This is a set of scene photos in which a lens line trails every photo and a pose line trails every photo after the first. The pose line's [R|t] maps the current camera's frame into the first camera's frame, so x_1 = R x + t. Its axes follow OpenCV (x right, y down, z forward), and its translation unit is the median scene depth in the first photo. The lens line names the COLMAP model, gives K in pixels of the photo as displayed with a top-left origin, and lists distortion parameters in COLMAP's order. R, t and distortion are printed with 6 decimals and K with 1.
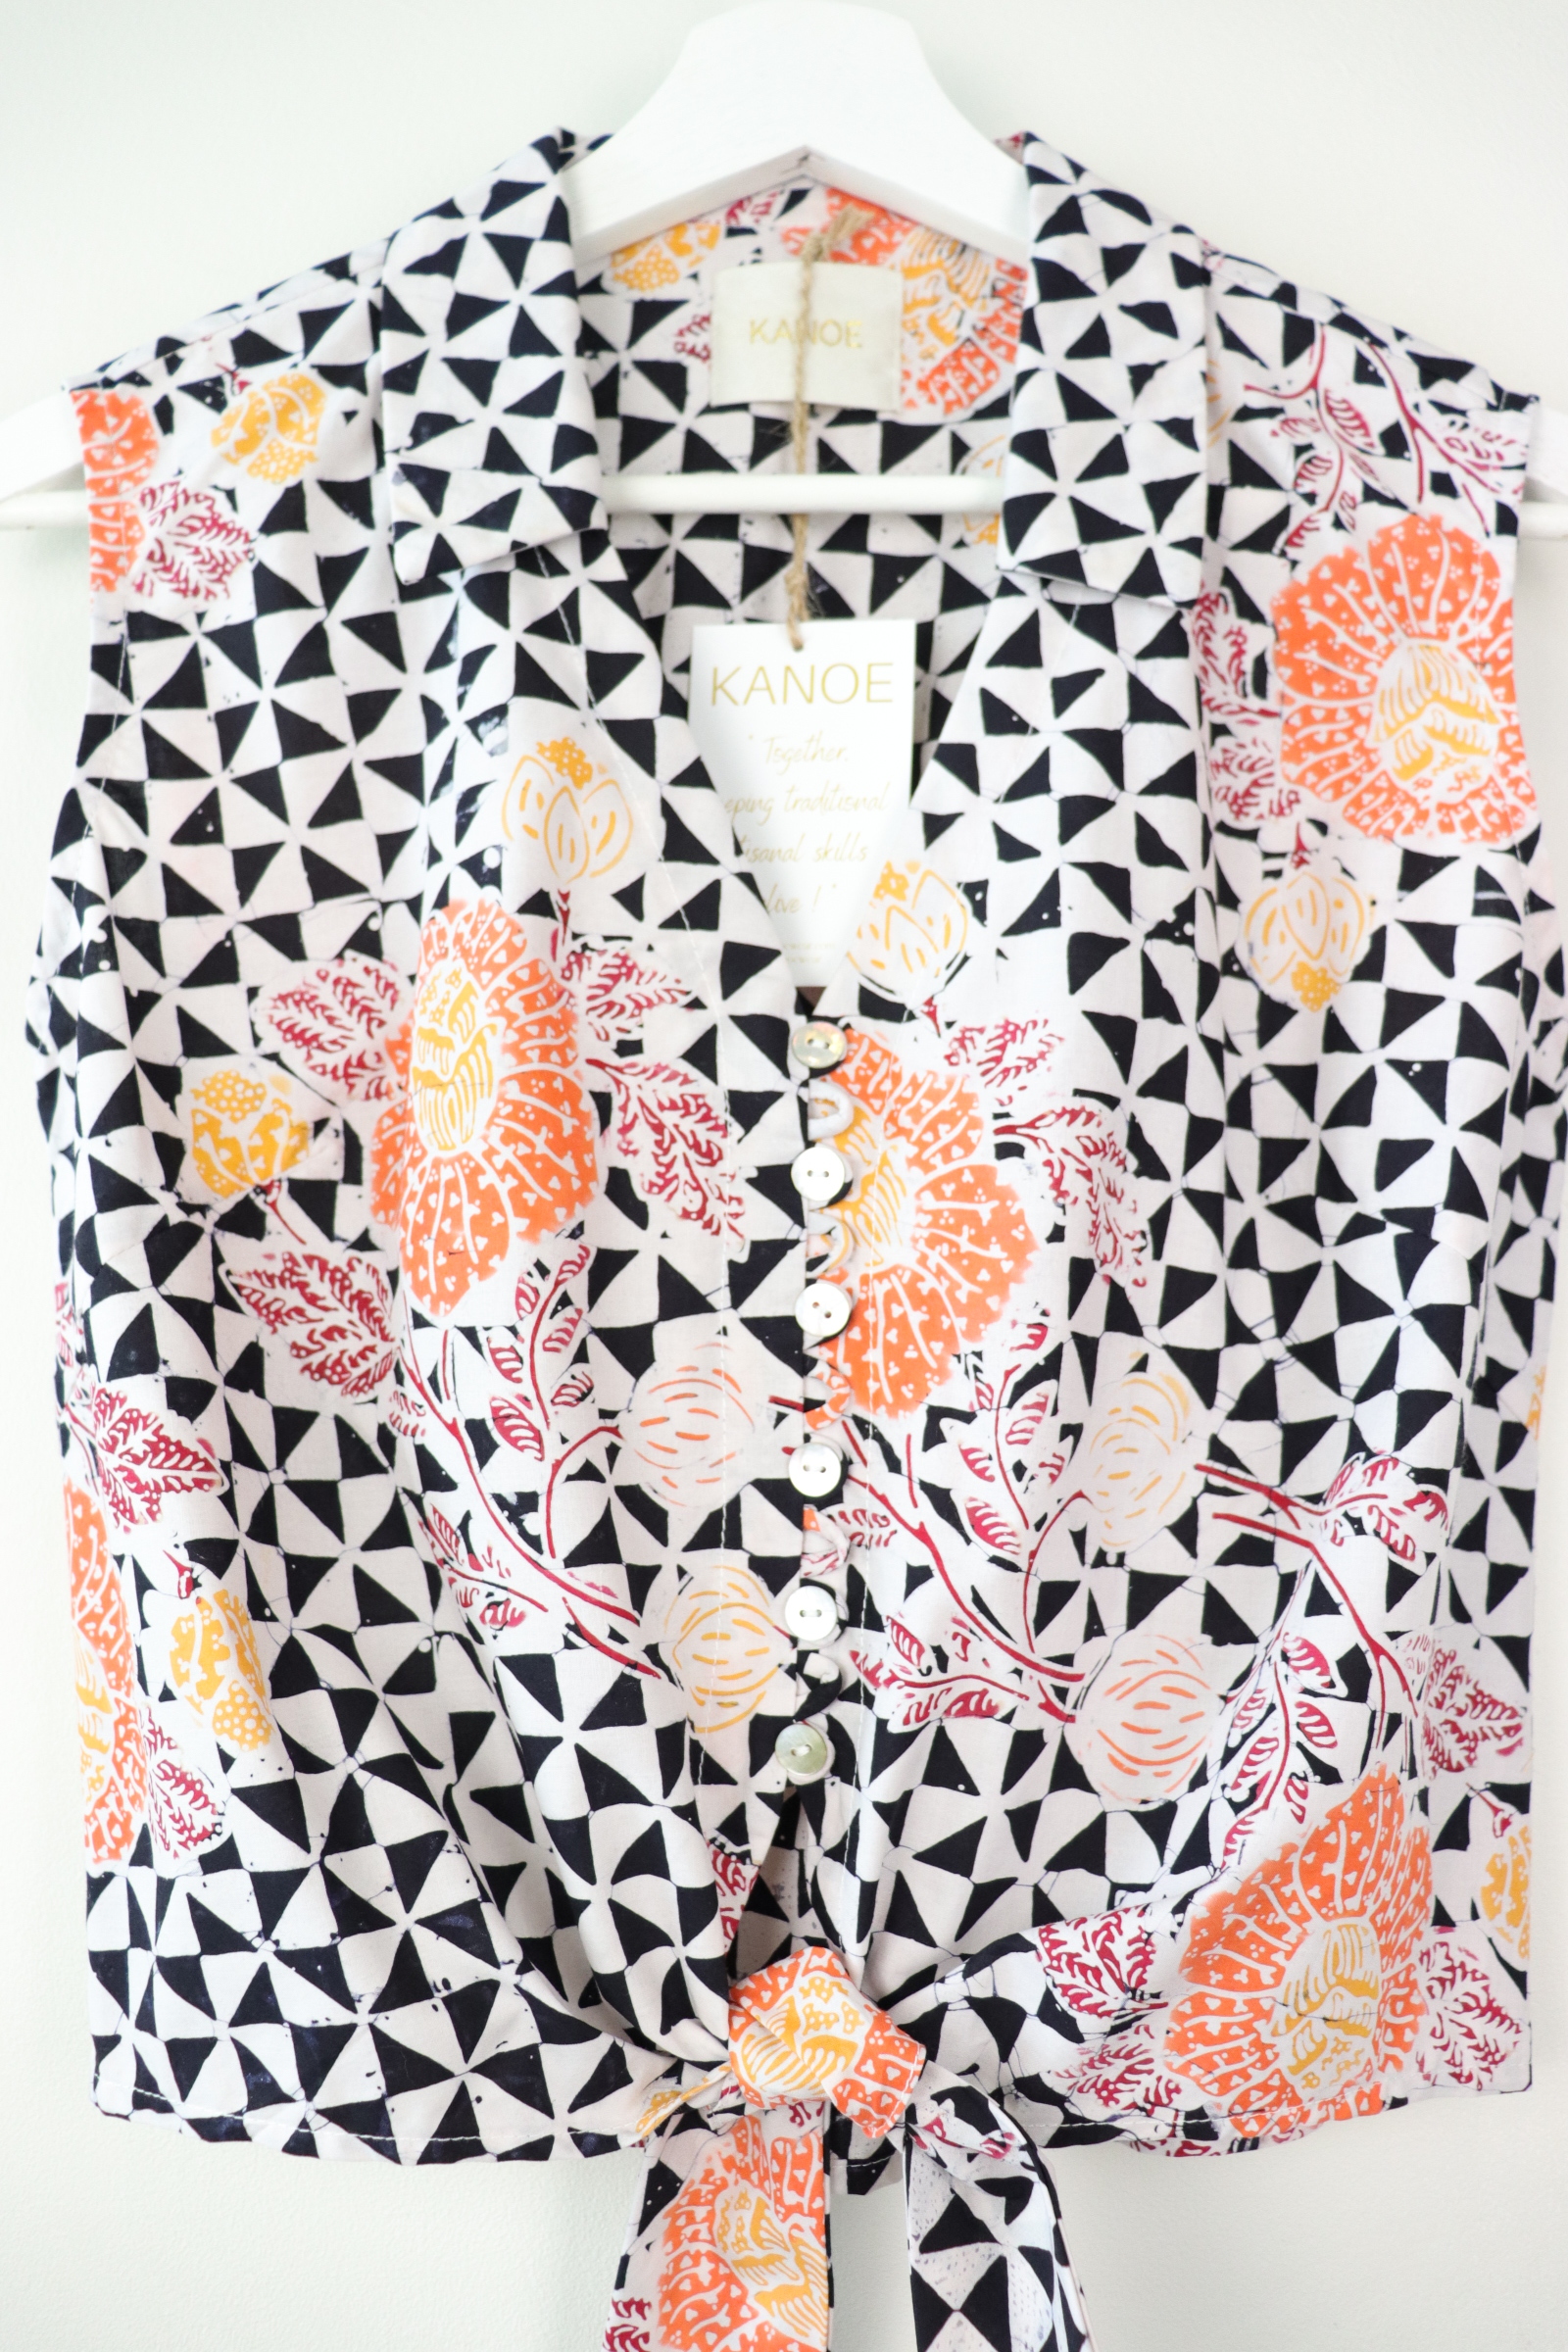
lens RADIAL K [[1847.7, 0, 784.0], [0, 1847.7, 1176.0], [0, 0, 1]] dist [-0.209595, 0.162046]
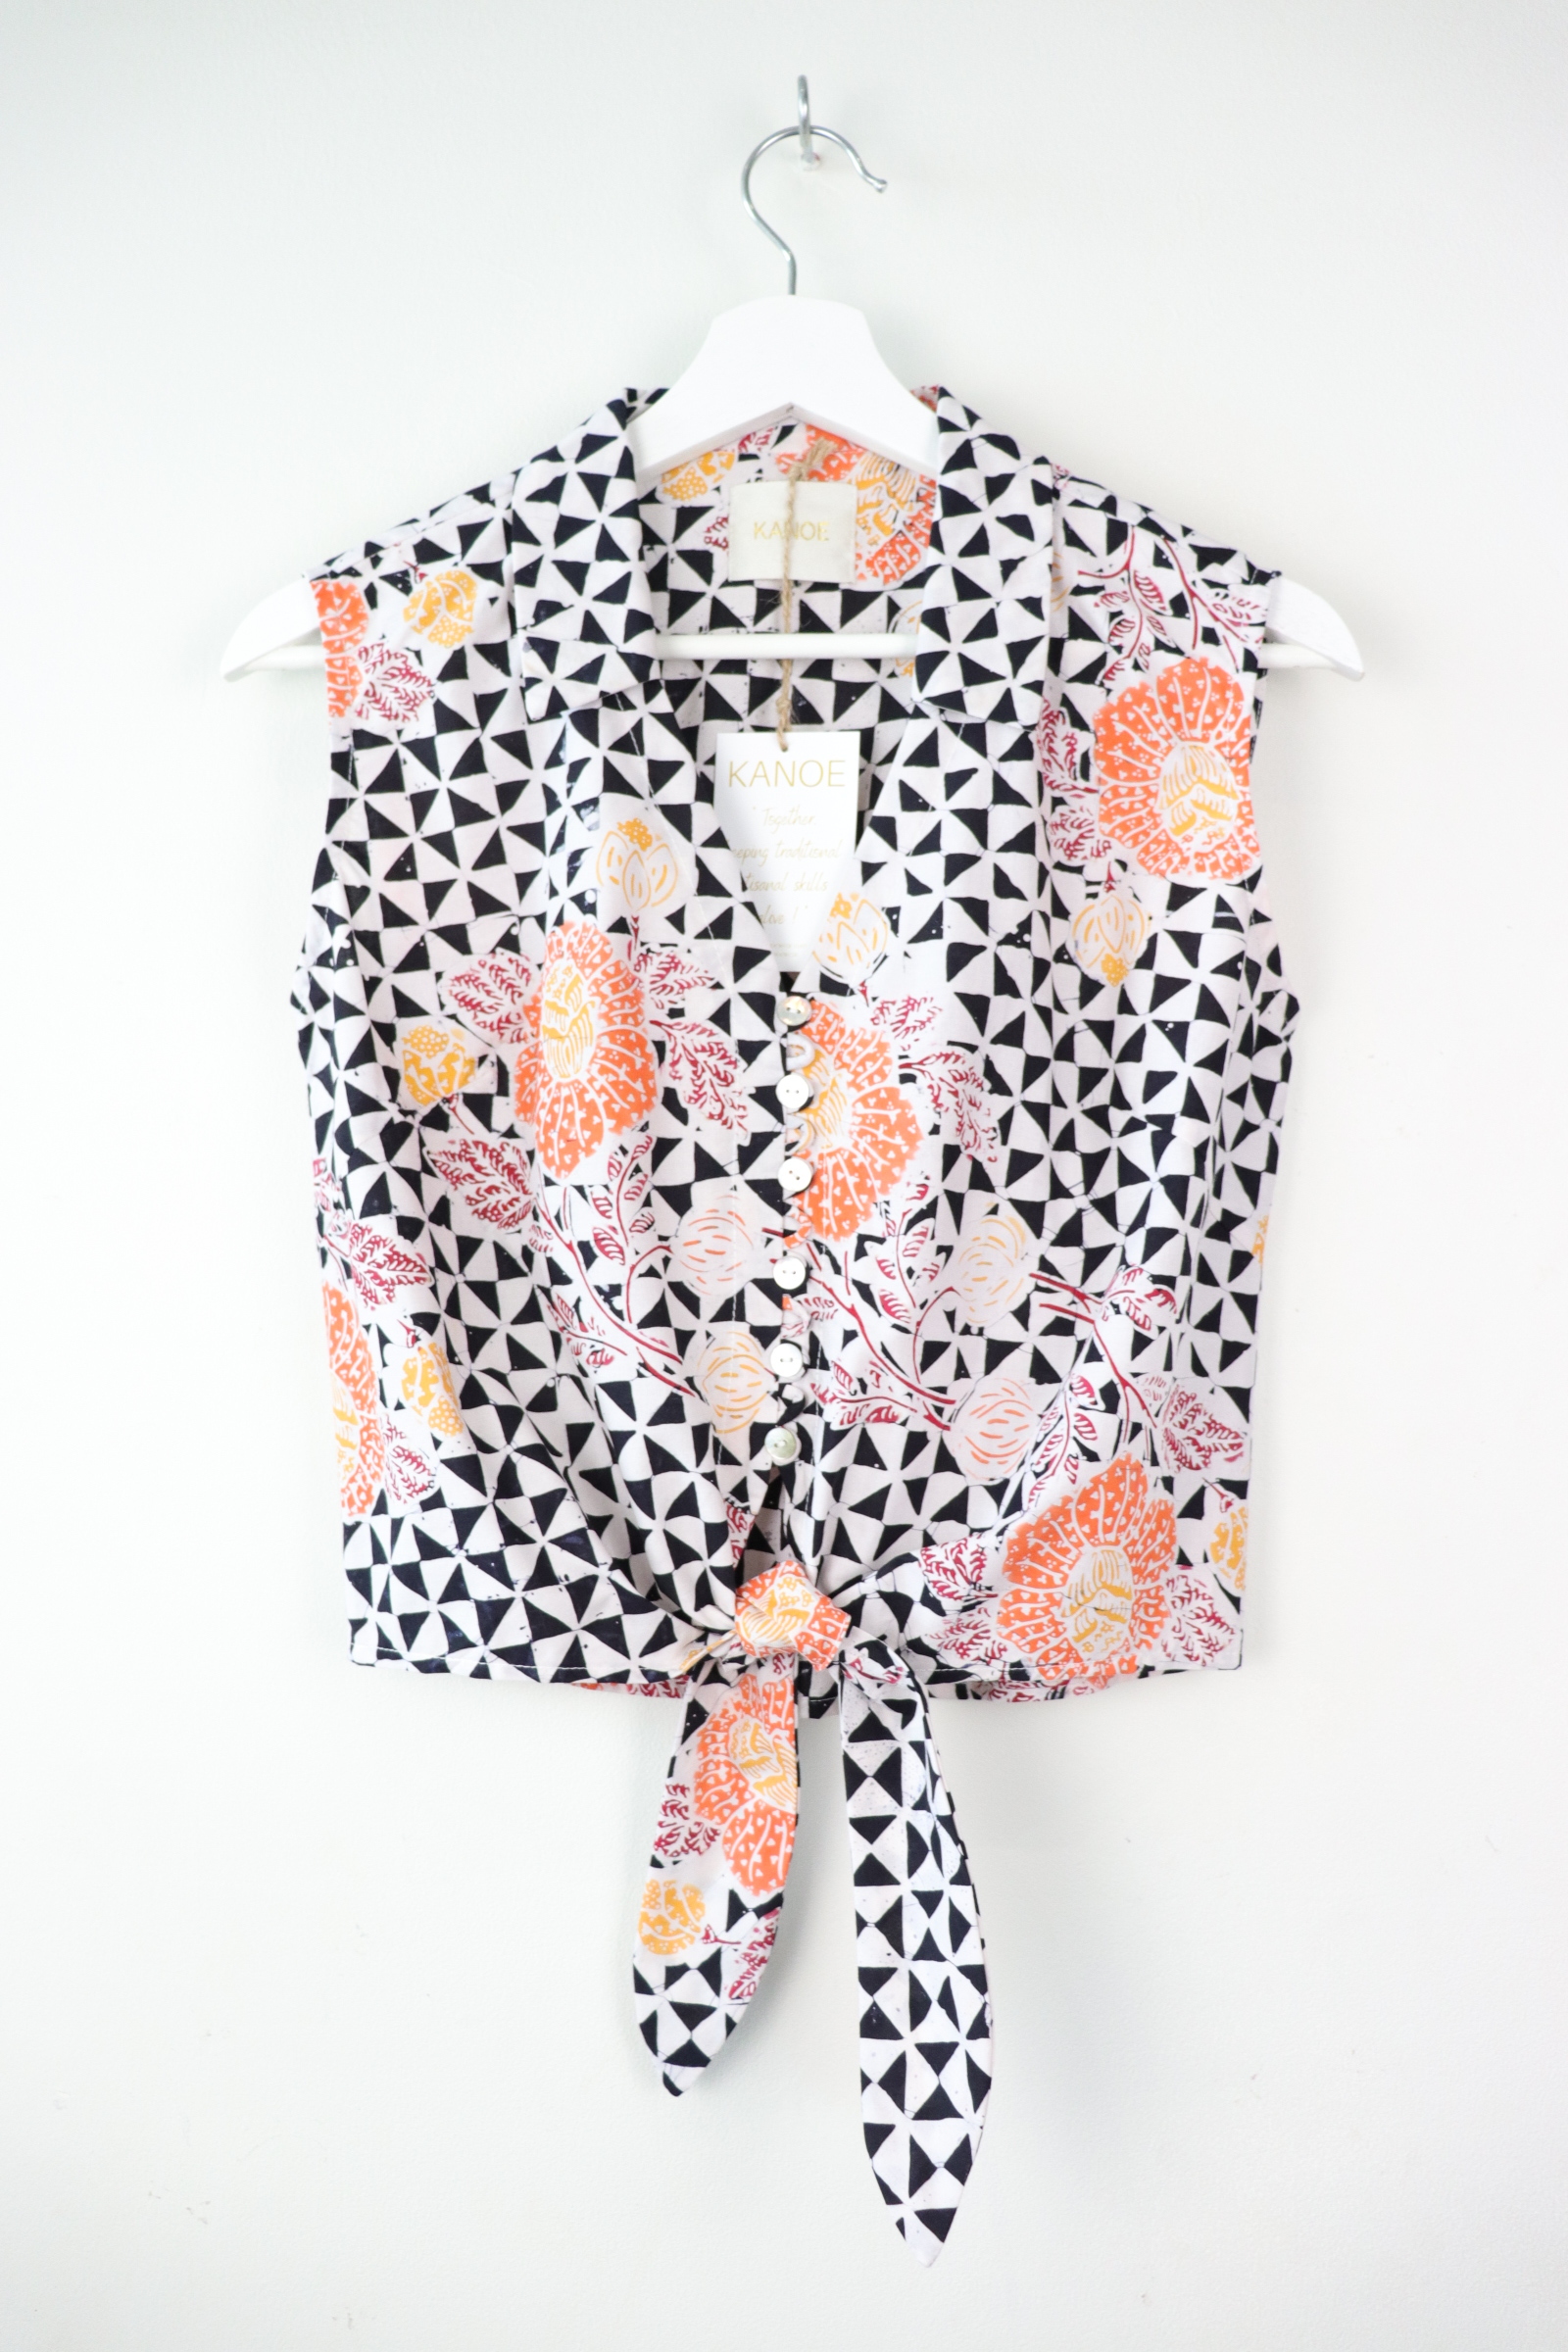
lens RADIAL K [[1847.7, 0, 784.0], [0, 1847.7, 1176.0], [0, 0, 1]] dist [-0.209595, 0.162046]
pose [[0.999353, 0.002865, -0.035845, 0.069160], [-0.000174, 0.997196, 0.074836, -0.048433], [0.035959, -0.074781, 0.996551, -0.622722]]
